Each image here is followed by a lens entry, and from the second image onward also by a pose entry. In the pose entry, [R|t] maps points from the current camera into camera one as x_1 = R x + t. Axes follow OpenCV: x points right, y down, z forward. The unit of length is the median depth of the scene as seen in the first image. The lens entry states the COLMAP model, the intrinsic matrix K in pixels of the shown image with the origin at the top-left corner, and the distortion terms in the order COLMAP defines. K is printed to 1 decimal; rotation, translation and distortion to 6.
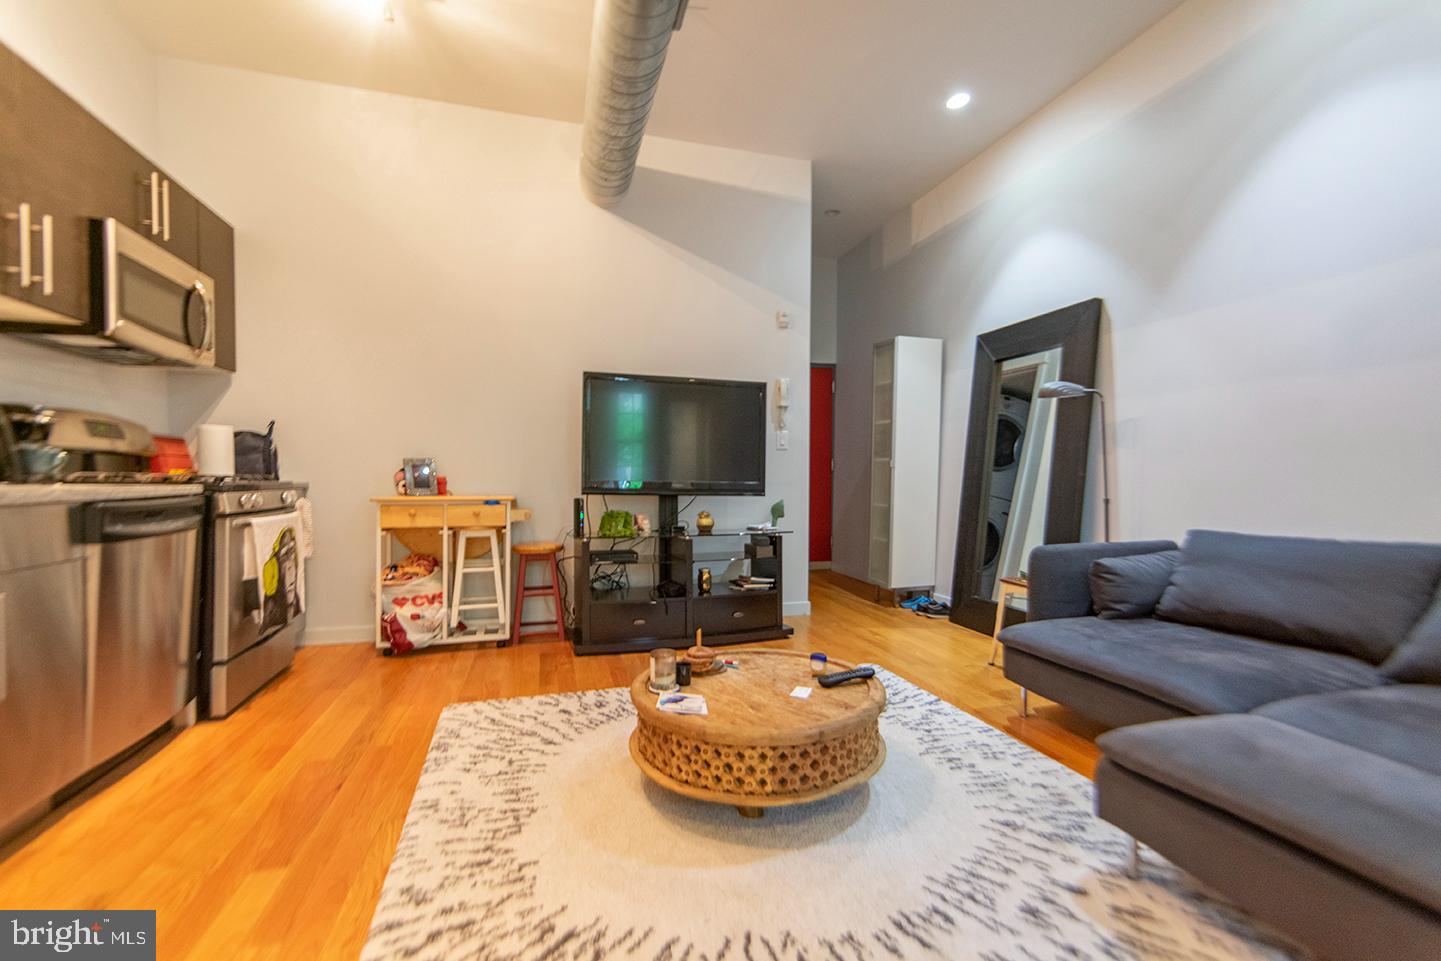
lens RADIAL K [[639.5, 0, 720.5], [0, 639.5, 480.5], [0, 0, 1]] dist [0.000372, 0.000027]
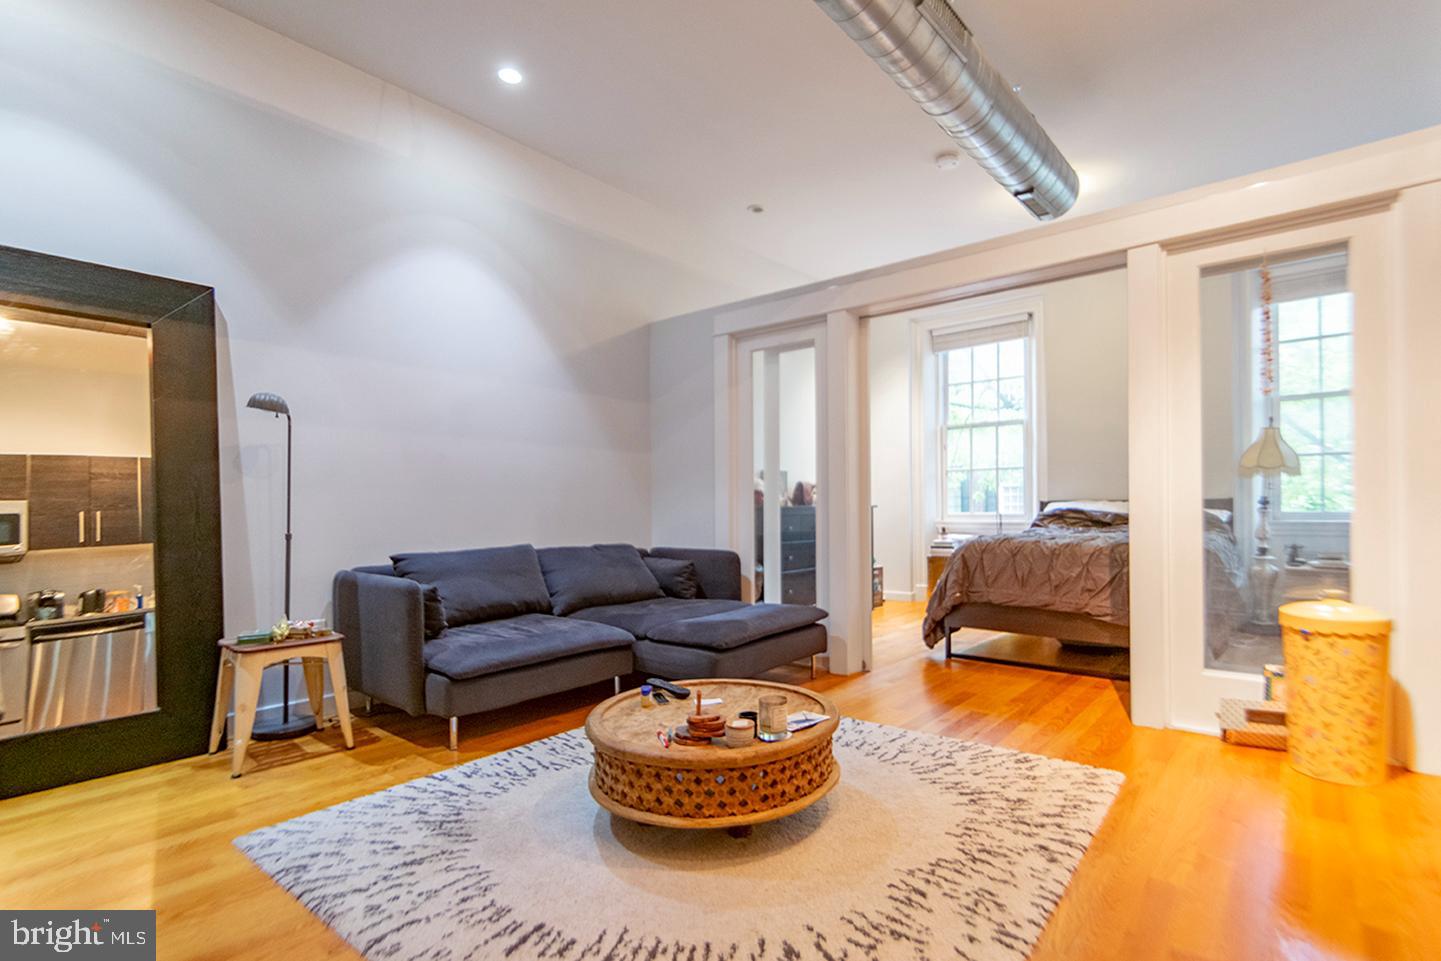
lens RADIAL K [[679.2, 0, 782.4], [0, 679.2, 503.5], [0, 0, 1]] dist [0.000368, 0.000034]
pose [[-0.597592, 0.006559, 0.801773, -0.755024], [0.011178, 0.999938, 0.000151, -0.009923], [-0.801722, 0.009053, -0.597628, 1.347796]]
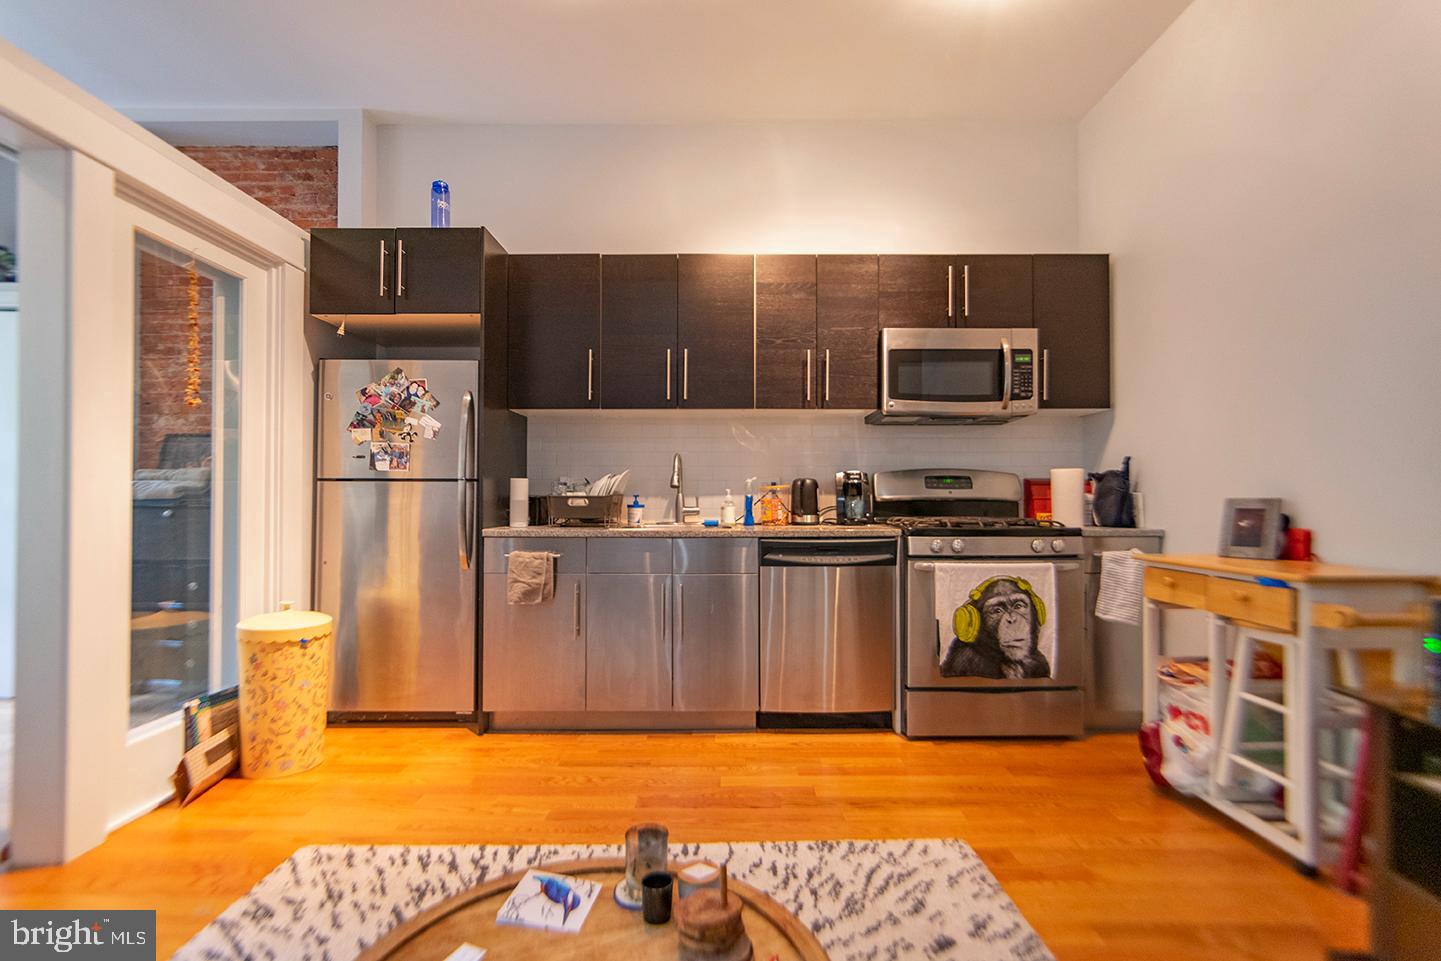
lens RADIAL K [[639.5, 0, 720.5], [0, 639.5, 480.5], [0, 0, 1]] dist [0.000372, 0.000027]
pose [[-0.286332, -0.034496, -0.957509, 0.423657], [-0.006767, 0.999400, -0.033982, -0.041392], [0.958107, -0.003250, -0.286393, 1.070016]]
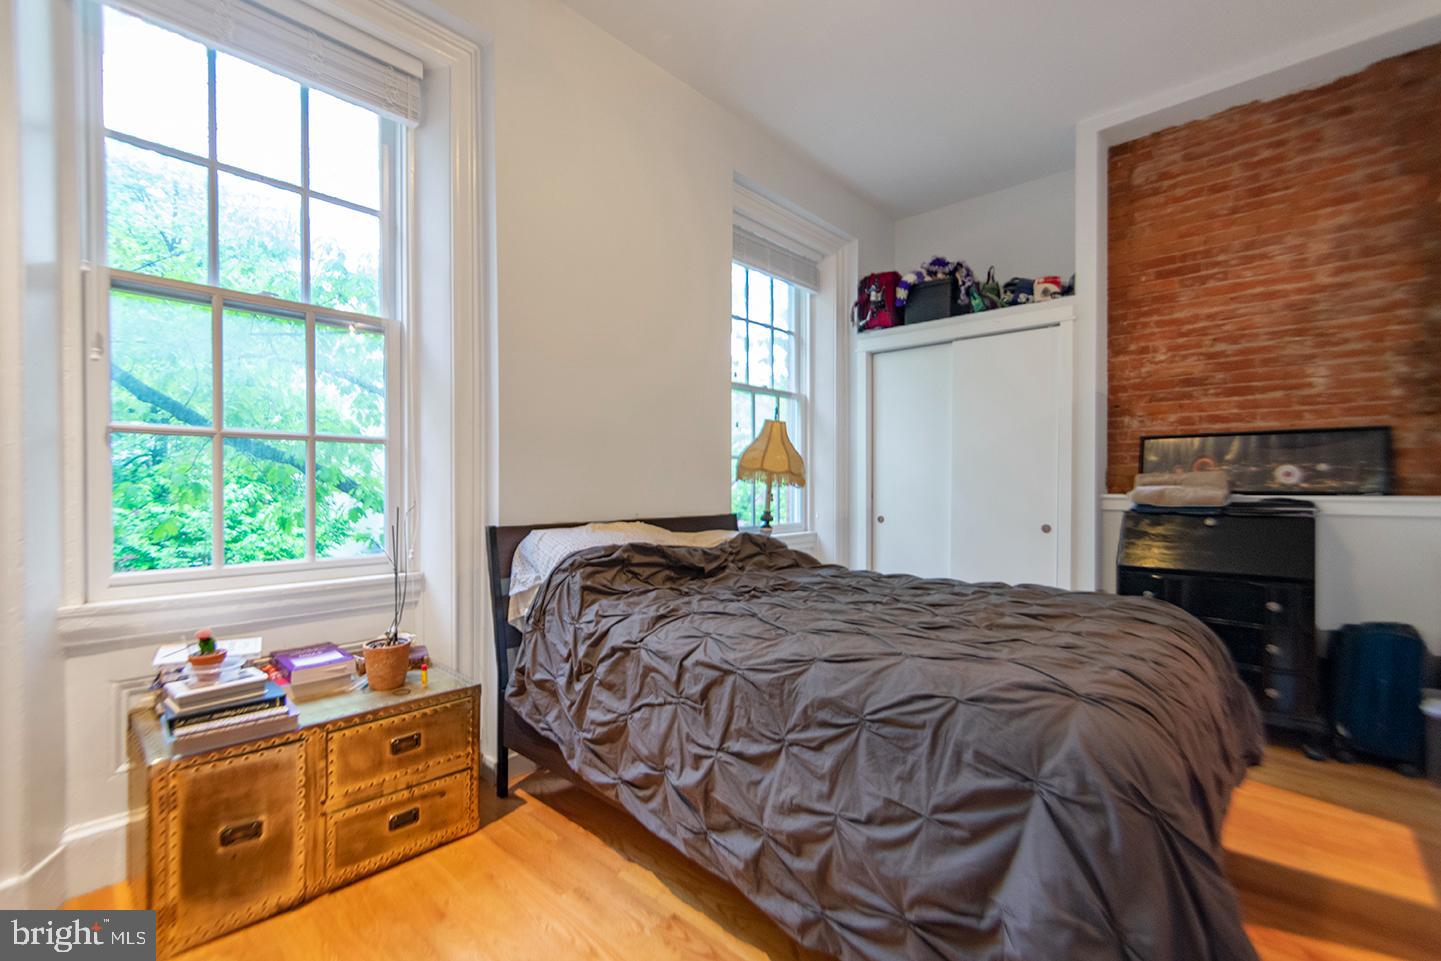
lens RADIAL K [[623.1, 0, 720.5], [0, 623.1, 480.5], [0, 0, 1]] dist [0.000066, 0.000055]
pose [[-0.855248, -0.007600, -0.518163, 0.939207], [-0.007322, 0.999970, -0.002580, -0.083359], [0.518167, 0.001587, -0.855278, 0.071041]]
